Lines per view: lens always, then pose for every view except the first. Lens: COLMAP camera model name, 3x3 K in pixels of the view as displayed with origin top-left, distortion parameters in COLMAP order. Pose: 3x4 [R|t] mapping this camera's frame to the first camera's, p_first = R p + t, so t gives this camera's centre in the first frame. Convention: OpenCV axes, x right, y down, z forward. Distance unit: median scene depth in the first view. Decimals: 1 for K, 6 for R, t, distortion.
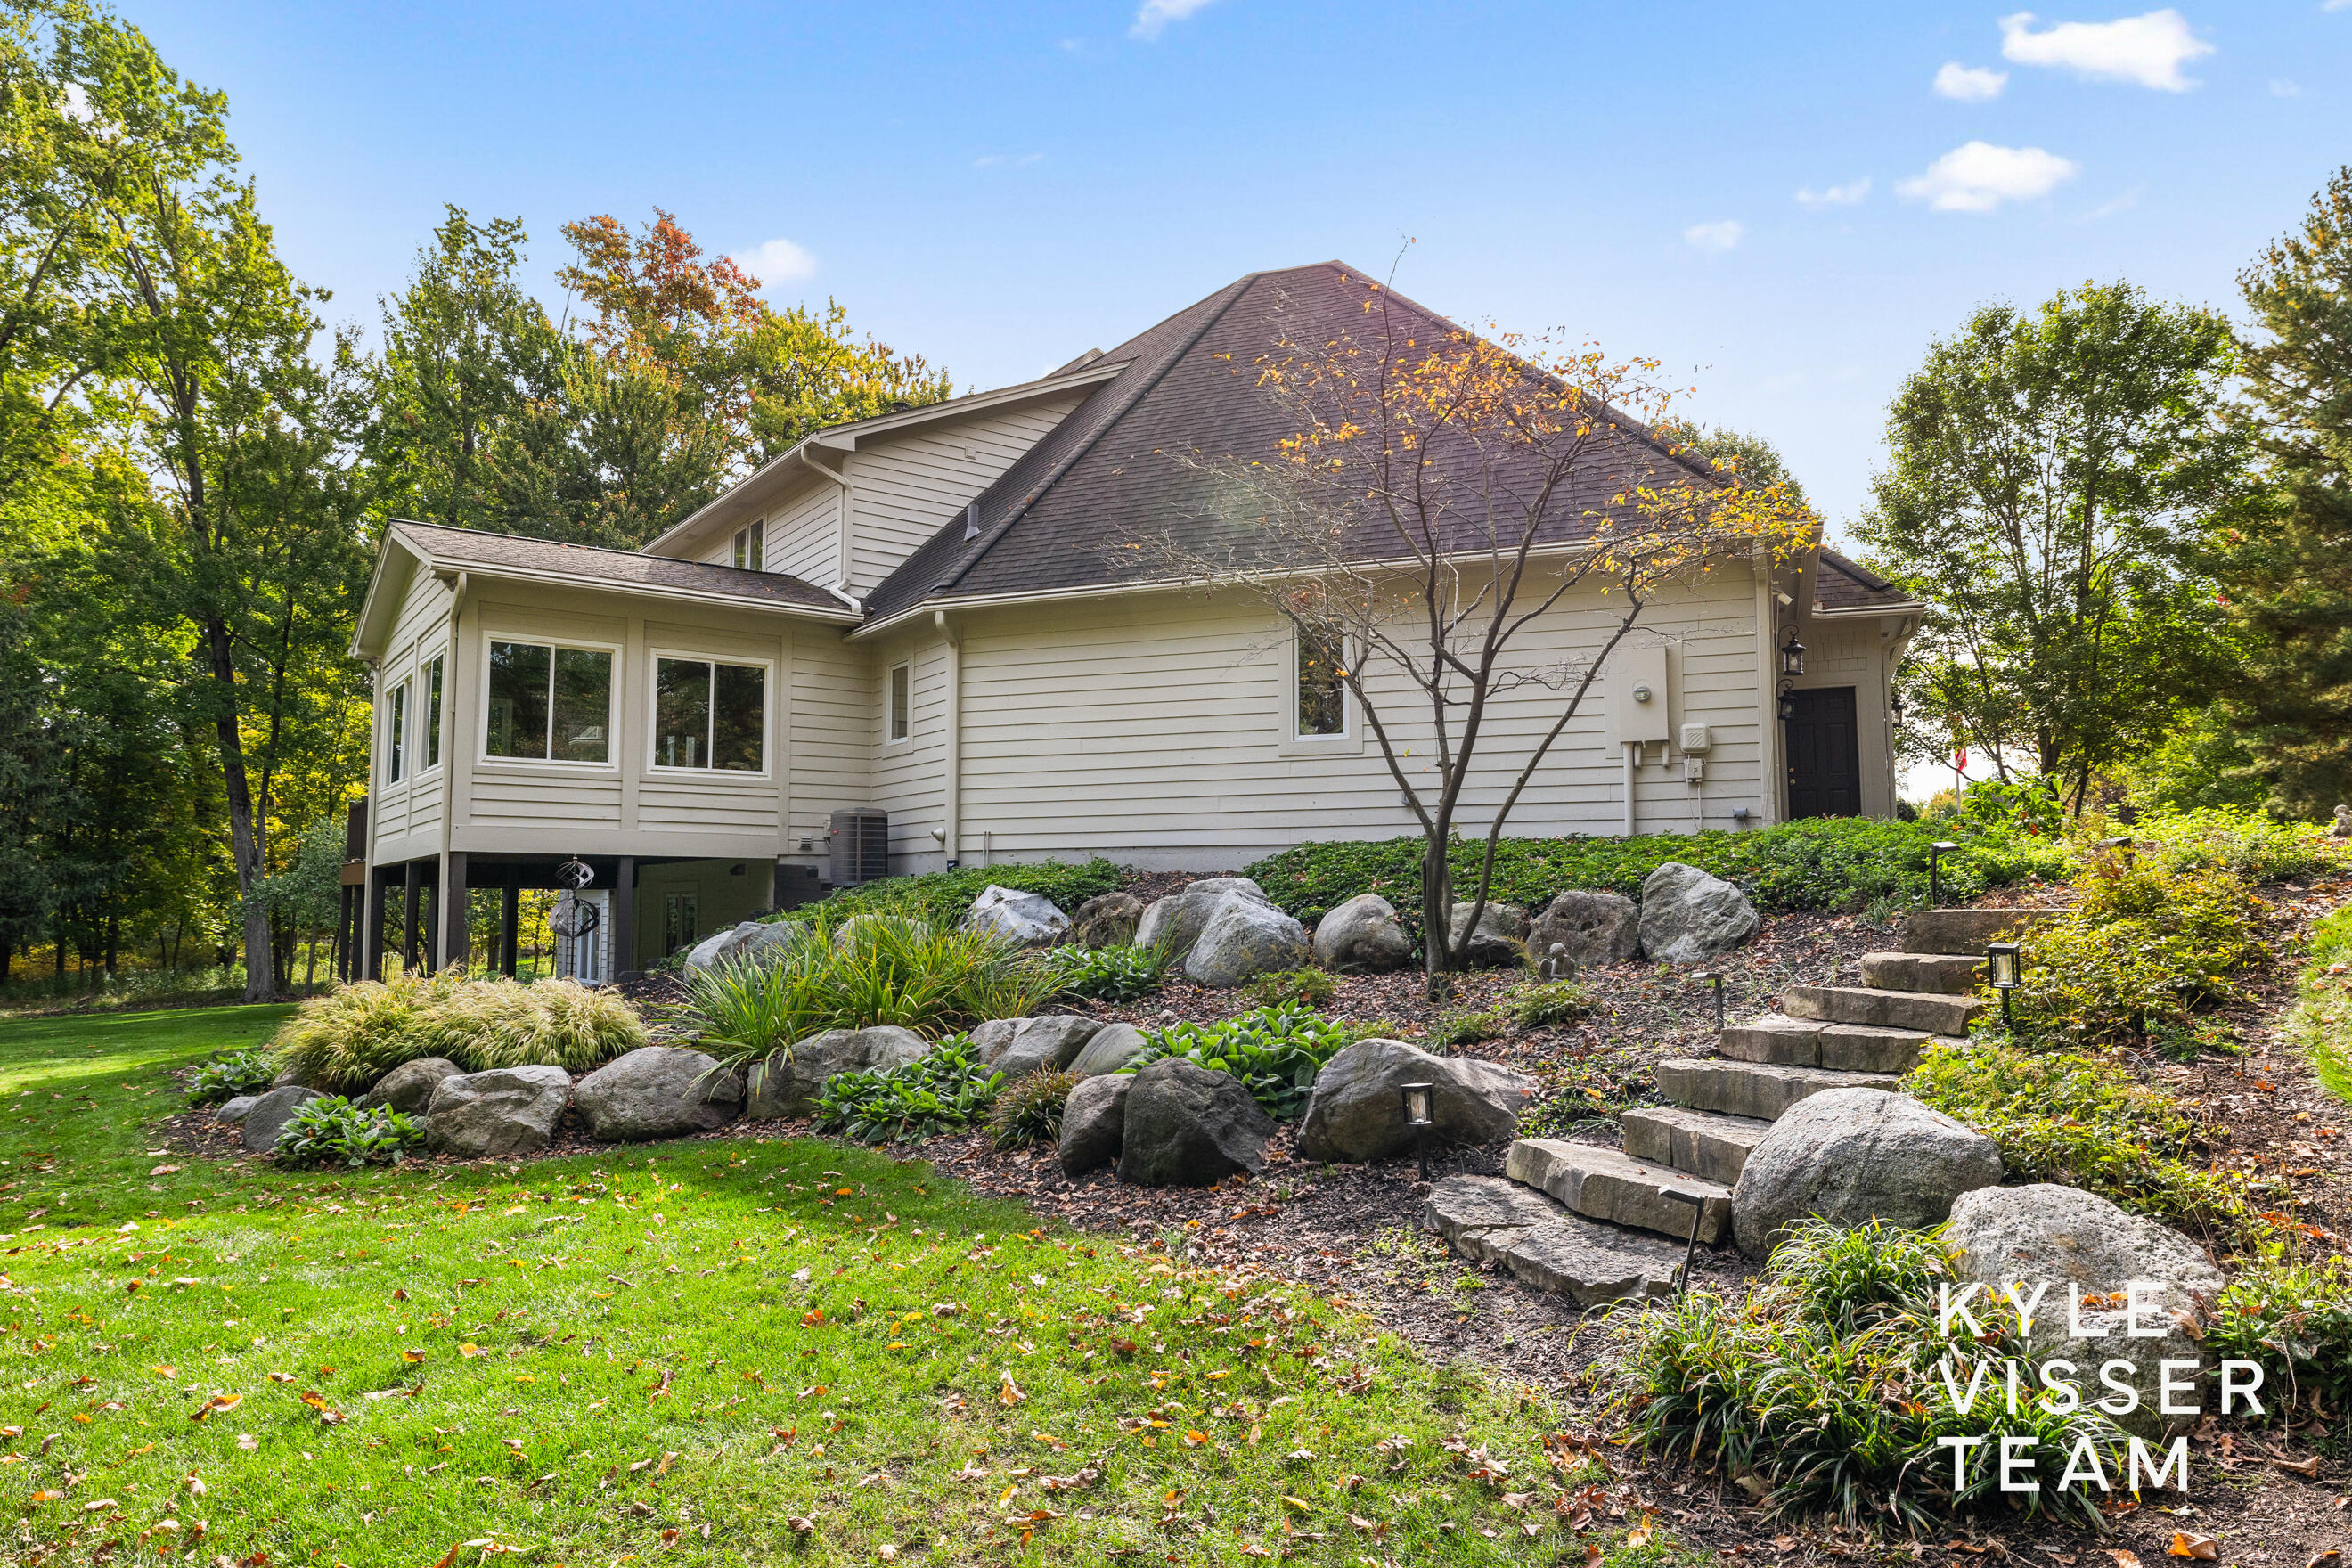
lens RADIAL K [[1481.7, 0, 1176.0], [0, 1481.7, 784.0], [0, 0, 1]] dist [-0.000711, -0.000465]
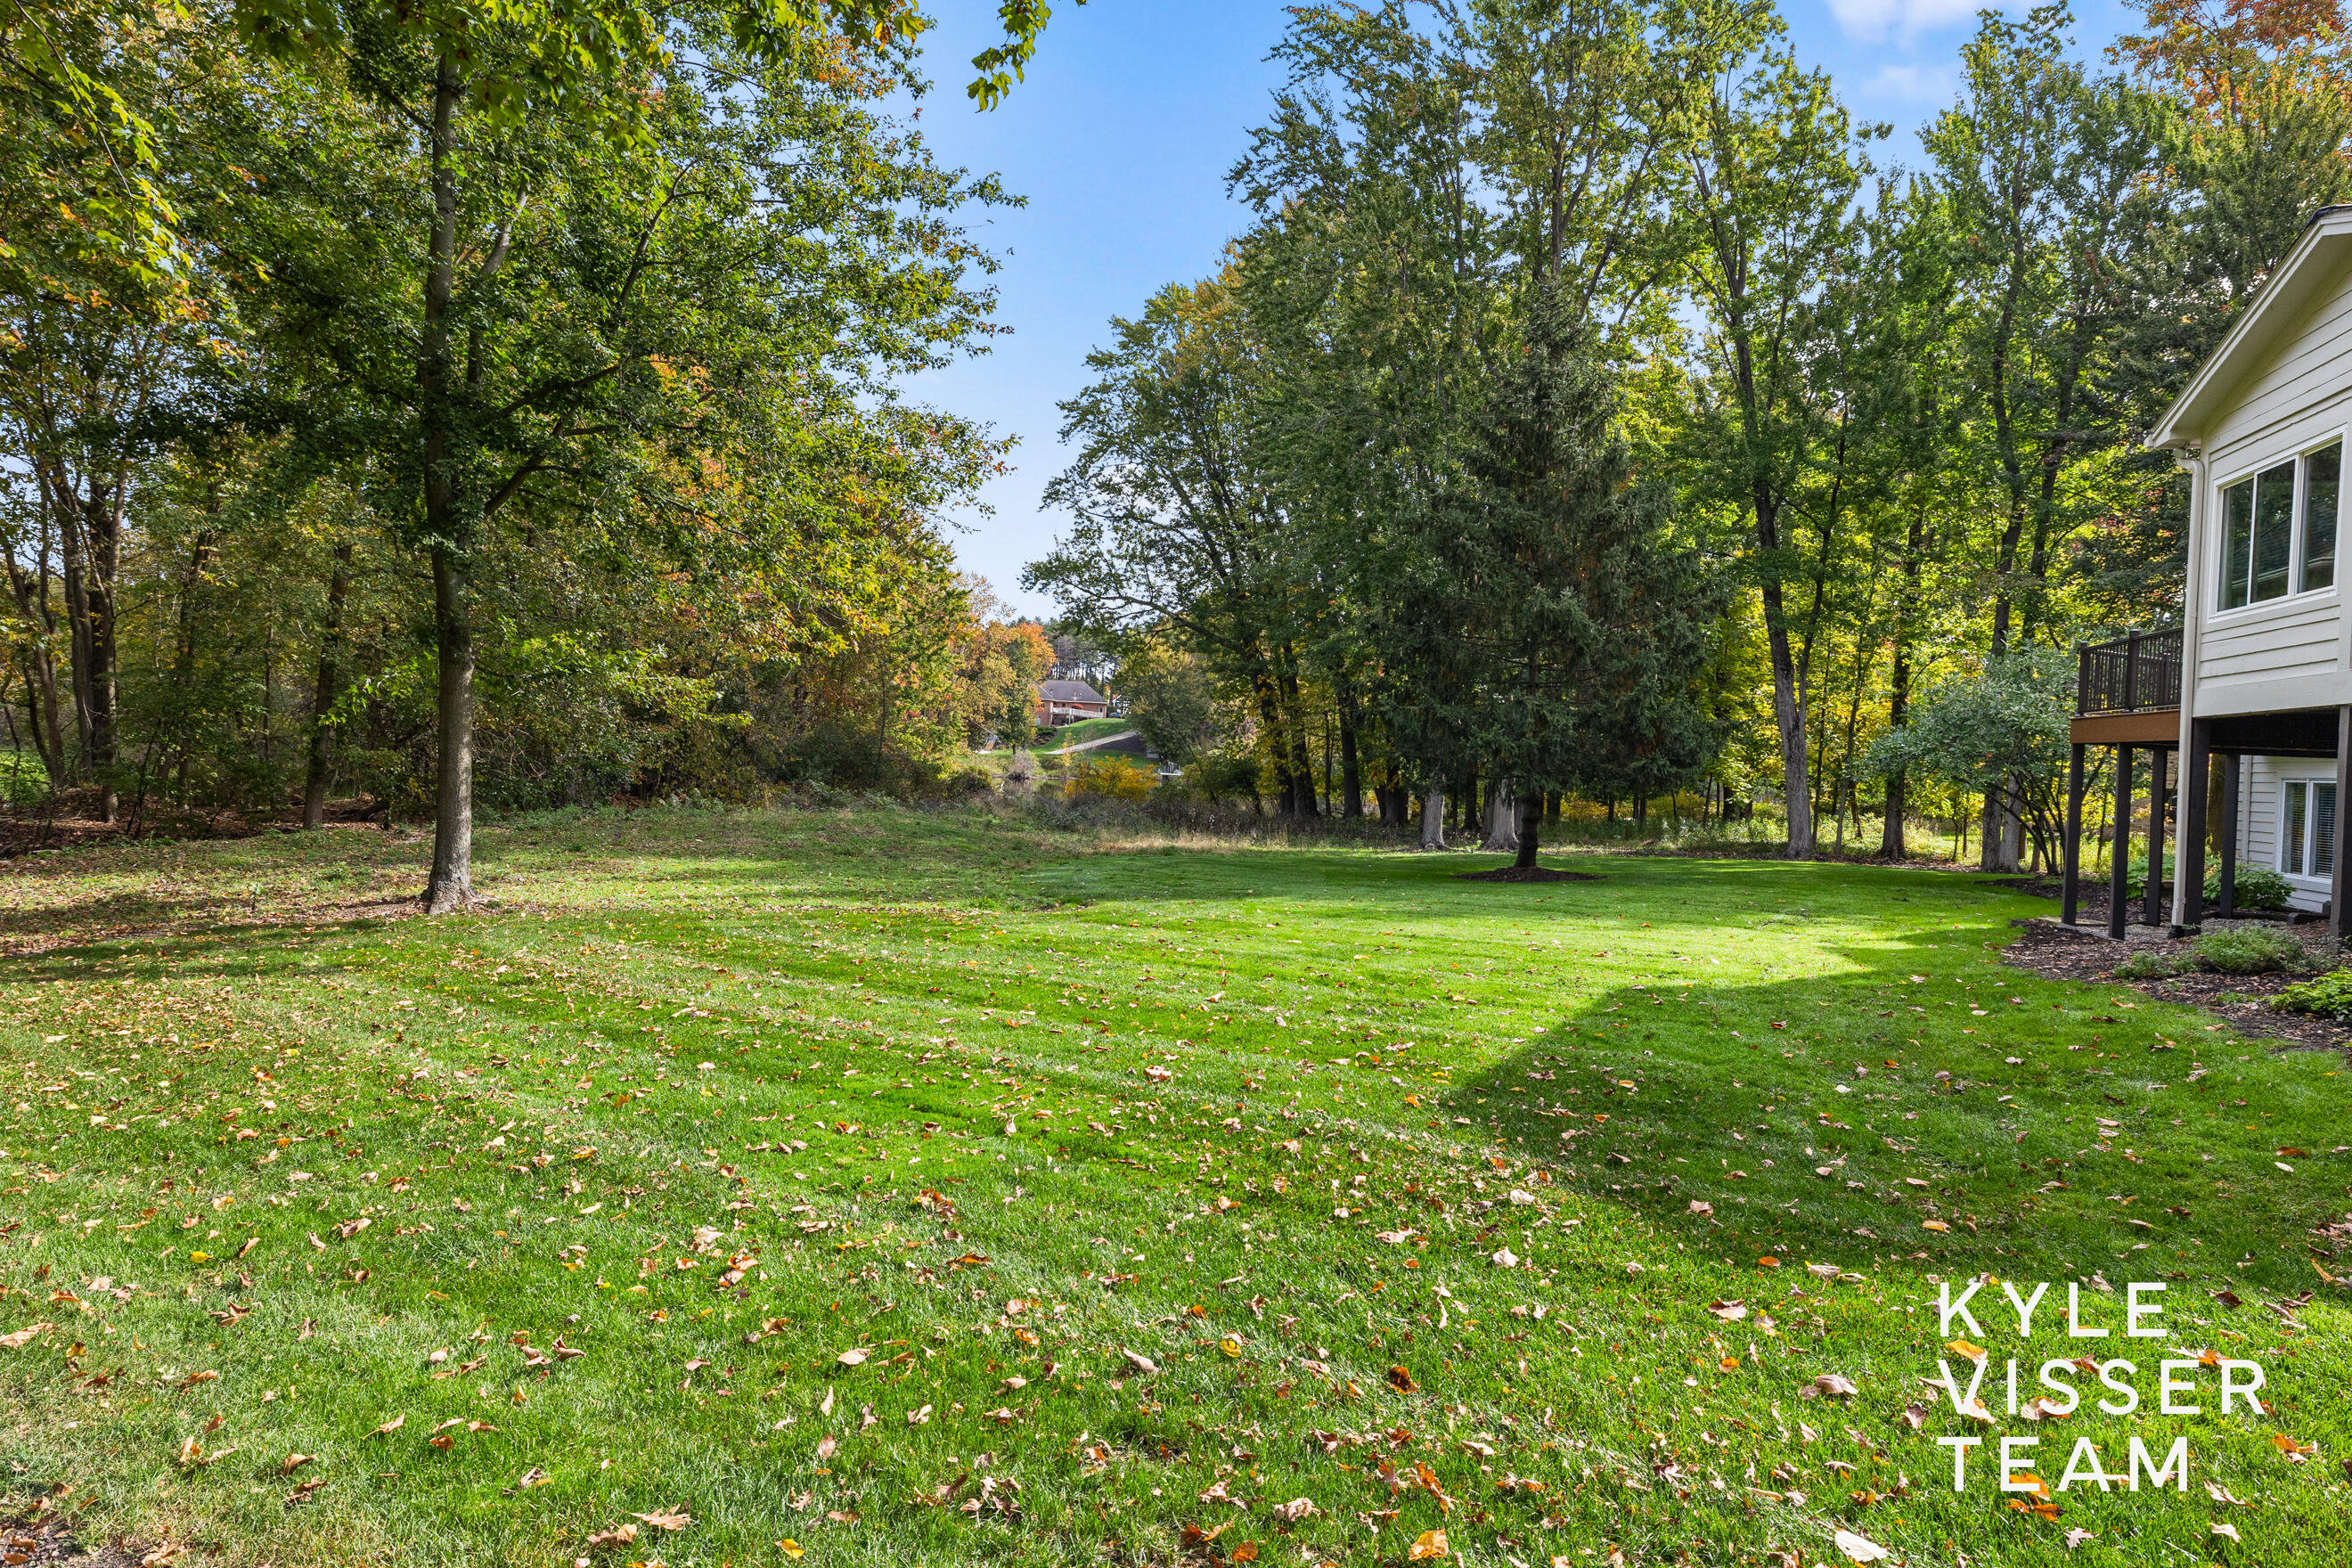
lens RADIAL K [[1324.6, 0, 1176.0], [0, 1324.6, 784.0], [0, 0, 1]] dist [-0.000889, -0.000175]
pose [[0.622202, 0.042594, -0.781697, -0.162492], [0.028224, 0.996649, 0.076772, 0.010790], [0.782347, -0.069830, 0.618915, 0.078473]]
